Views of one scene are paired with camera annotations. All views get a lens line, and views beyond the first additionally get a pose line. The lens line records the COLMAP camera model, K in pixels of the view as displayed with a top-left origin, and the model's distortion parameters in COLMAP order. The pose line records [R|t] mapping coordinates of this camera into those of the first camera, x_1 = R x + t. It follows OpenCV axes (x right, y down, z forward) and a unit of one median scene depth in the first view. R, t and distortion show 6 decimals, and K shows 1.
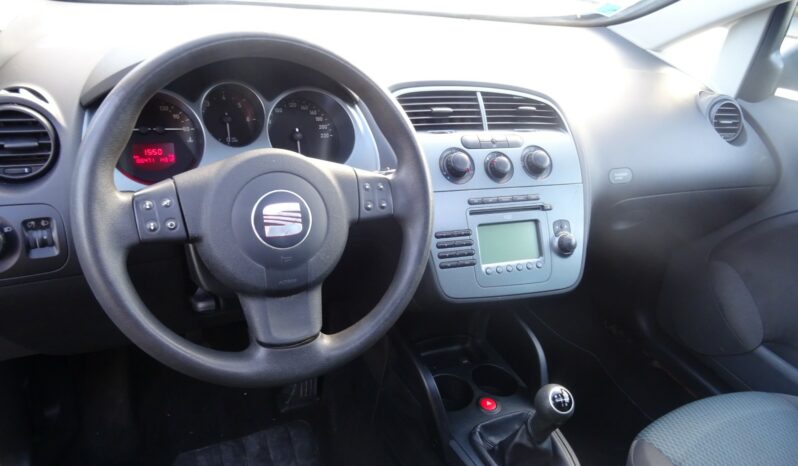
lens RADIAL K [[582.6, 0, 393.8], [0, 582.6, 234.8], [0, 0, 1]] dist [0.010127, 0.005048]
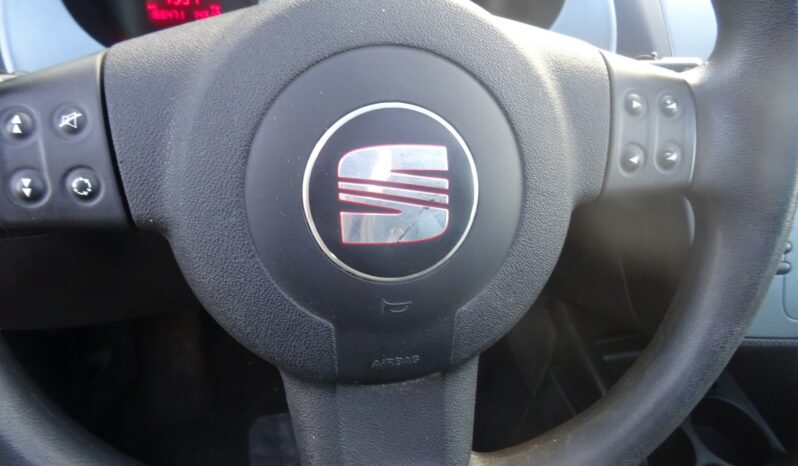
lens RADIAL K [[582.6, 0, 393.8], [0, 582.6, 234.8], [0, 0, 1]] dist [0.010127, 0.005048]
pose [[0.975408, 0.114694, -0.188214, -0.124008], [-0.076715, 0.977211, 0.197922, -0.069186], [0.206625, -0.178616, 0.961978, 0.667047]]
